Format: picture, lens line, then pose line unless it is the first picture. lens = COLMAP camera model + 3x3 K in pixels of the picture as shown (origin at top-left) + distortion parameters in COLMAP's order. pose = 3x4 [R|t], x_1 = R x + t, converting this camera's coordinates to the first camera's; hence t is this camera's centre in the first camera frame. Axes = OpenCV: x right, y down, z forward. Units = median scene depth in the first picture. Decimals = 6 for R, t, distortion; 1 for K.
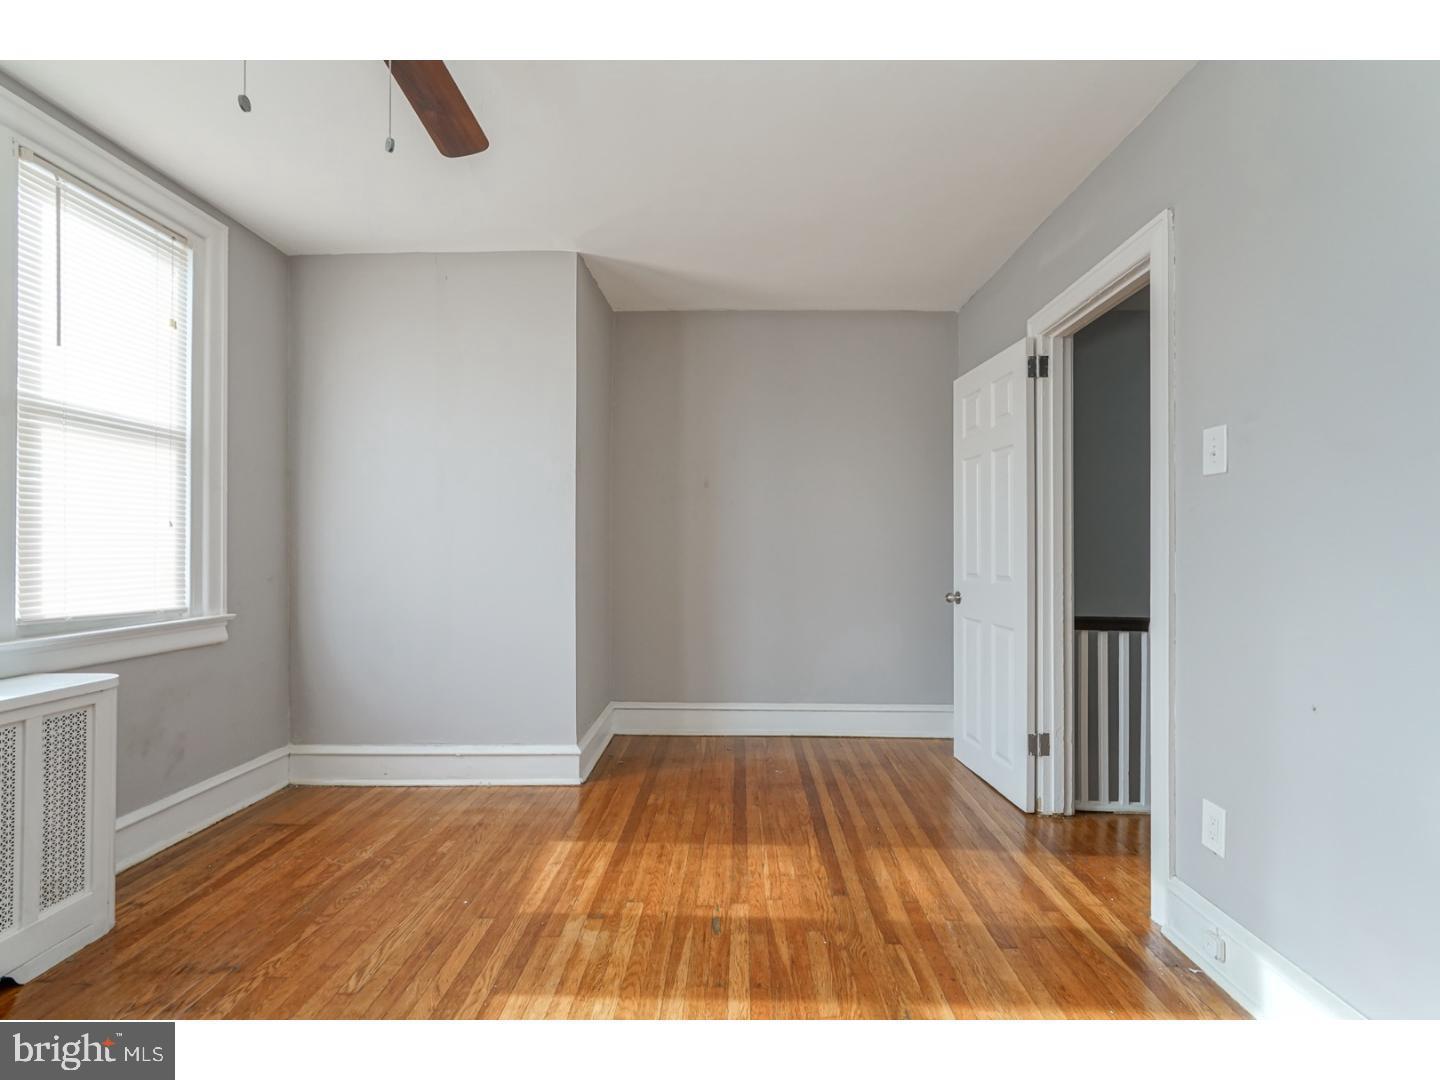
lens RADIAL K [[660.3, 0, 732.1], [0, 660.3, 547.8], [0, 0, 1]] dist [-0.005570, 0.002432]
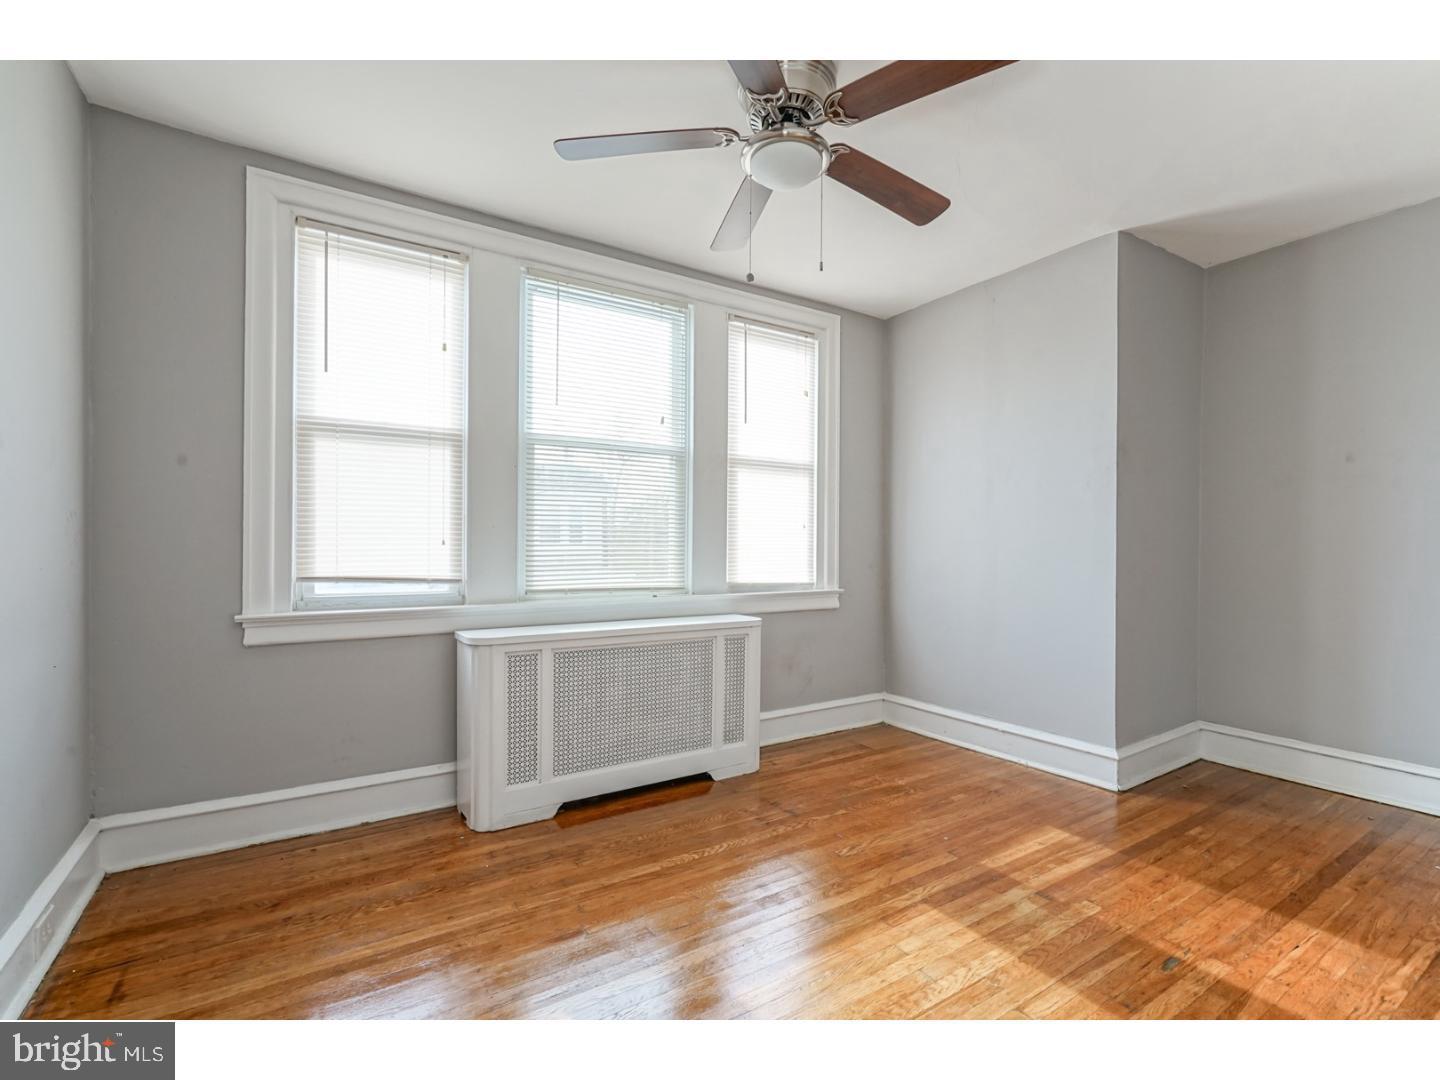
lens RADIAL K [[660.3, 0, 720.9], [0, 660.3, 546.9], [0, 0, 1]] dist [-0.005570, 0.002432]
pose [[0.554245, 0.004439, -0.832342, 0.324895], [-0.002127, 0.999990, 0.003917, 0.005899], [0.832351, -0.000400, 0.554249, 0.000134]]
